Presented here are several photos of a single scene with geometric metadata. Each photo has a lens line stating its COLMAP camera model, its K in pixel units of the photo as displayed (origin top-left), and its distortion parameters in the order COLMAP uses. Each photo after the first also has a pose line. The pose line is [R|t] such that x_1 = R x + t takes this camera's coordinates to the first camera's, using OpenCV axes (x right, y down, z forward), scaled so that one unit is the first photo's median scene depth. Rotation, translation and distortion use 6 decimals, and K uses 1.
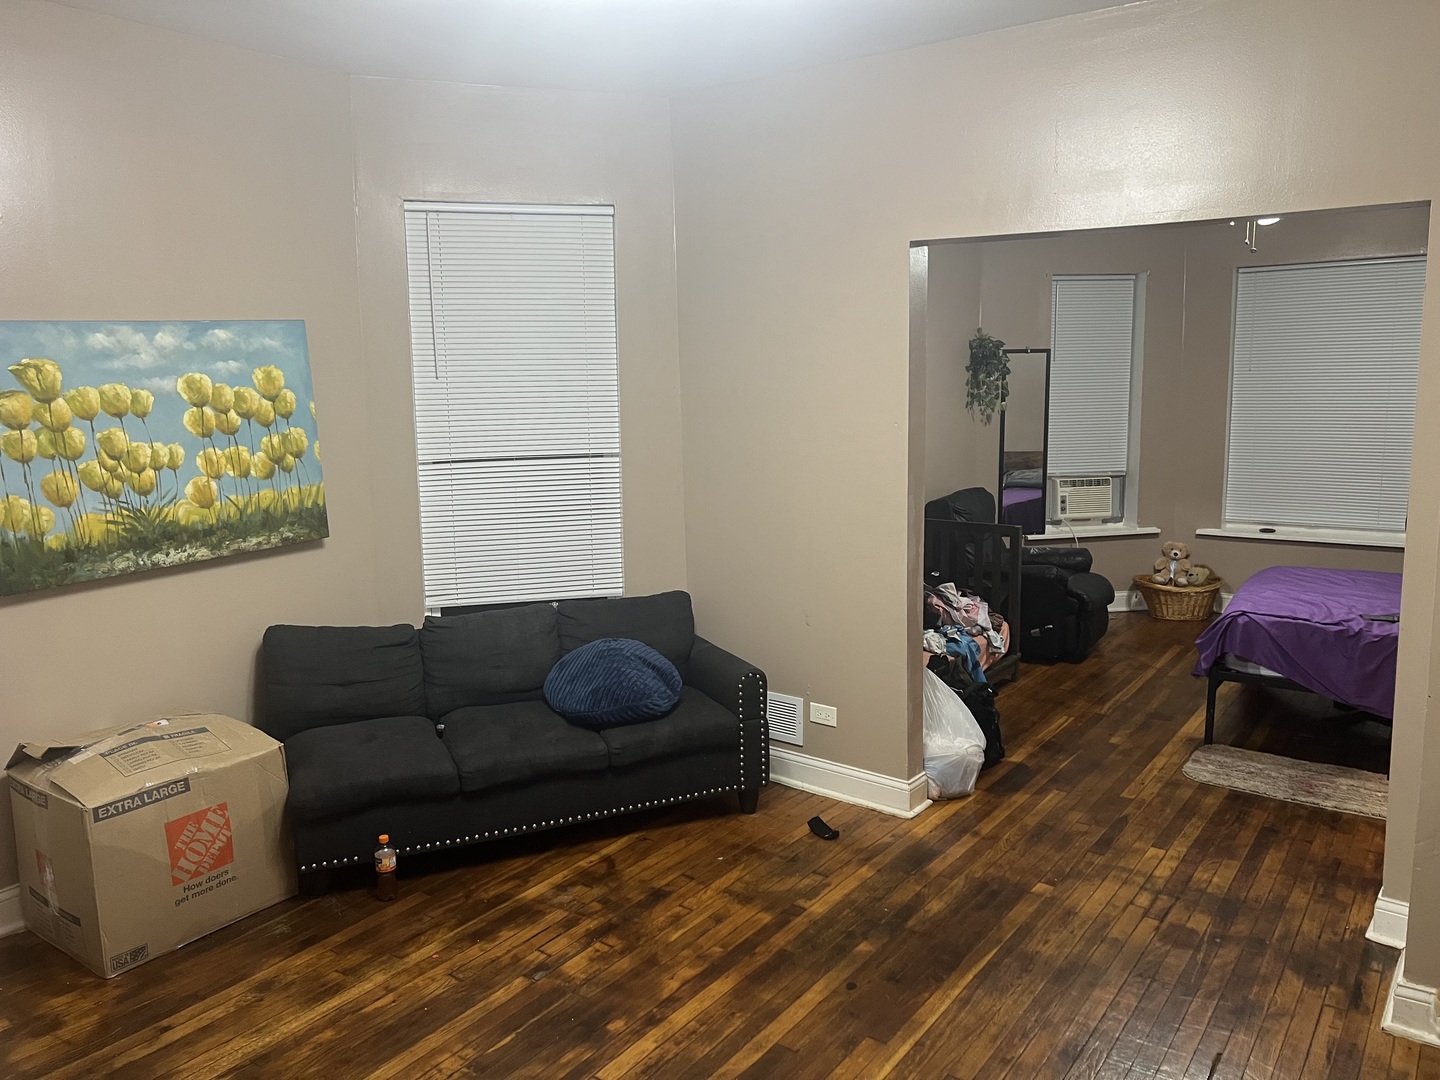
lens RADIAL K [[1087.2, 0, 718.8], [0, 1087.2, 545.1], [0, 0, 1]] dist [0.058564, -0.067803]
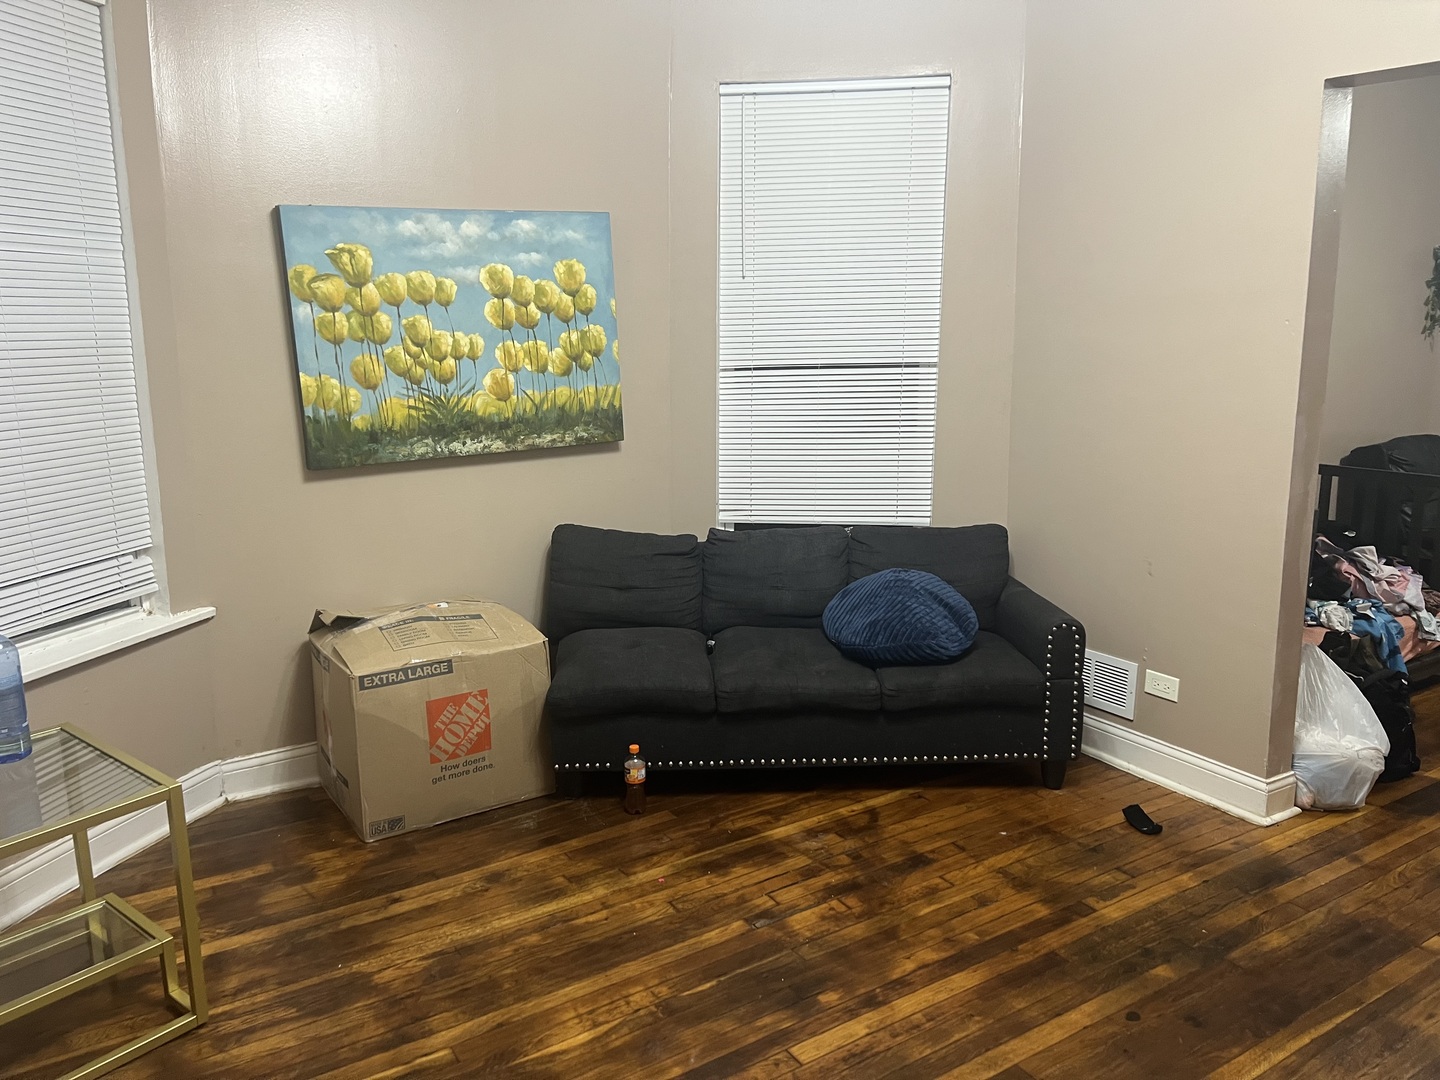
lens RADIAL K [[1087.2, 0, 714.3], [0, 1087.2, 539.6], [0, 0, 1]] dist [0.058564, -0.067803]
pose [[0.933275, 0.074904, -0.351264, 0.070898], [-0.062824, 0.996979, 0.045680, 0.033566], [0.353625, -0.020564, 0.935161, 0.124601]]
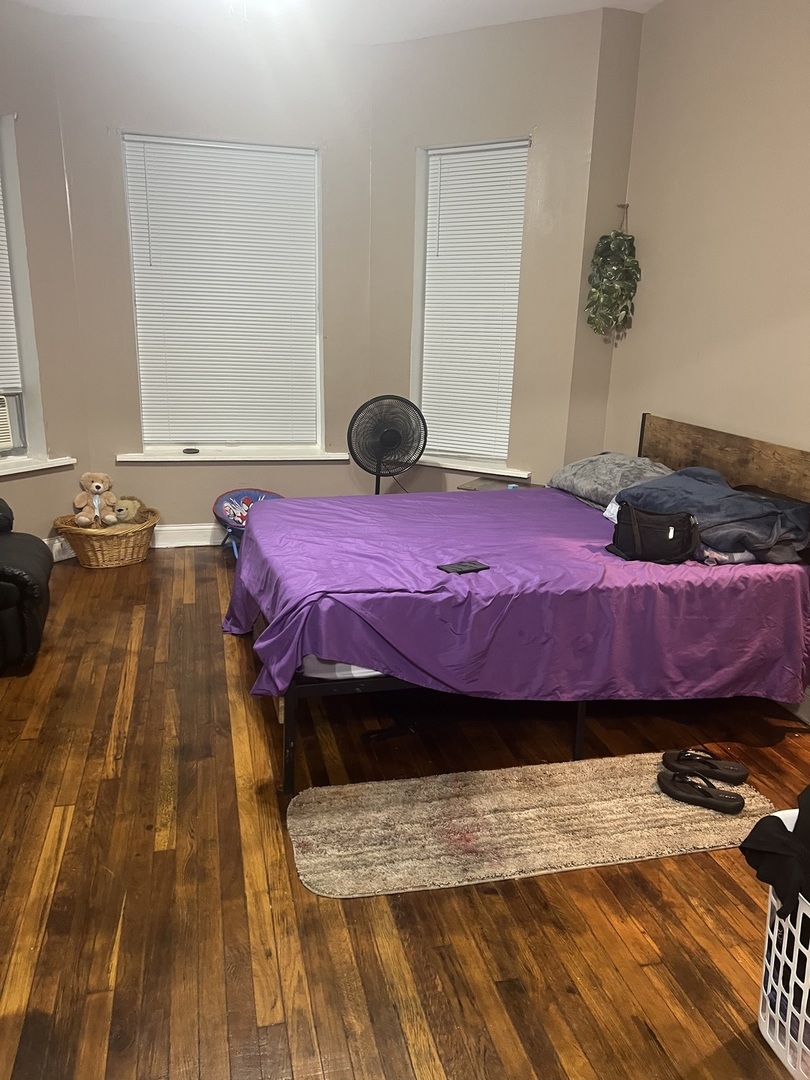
lens RADIAL K [[815.4, 0, 405.2], [0, 815.4, 546.4], [0, 0, 1]] dist [0.058564, -0.067803]
pose [[0.646582, -0.166580, 0.744435, 0.182021], [0.077773, 0.985177, 0.152900, -0.048349], [-0.758870, -0.040965, 0.649952, 0.798448]]
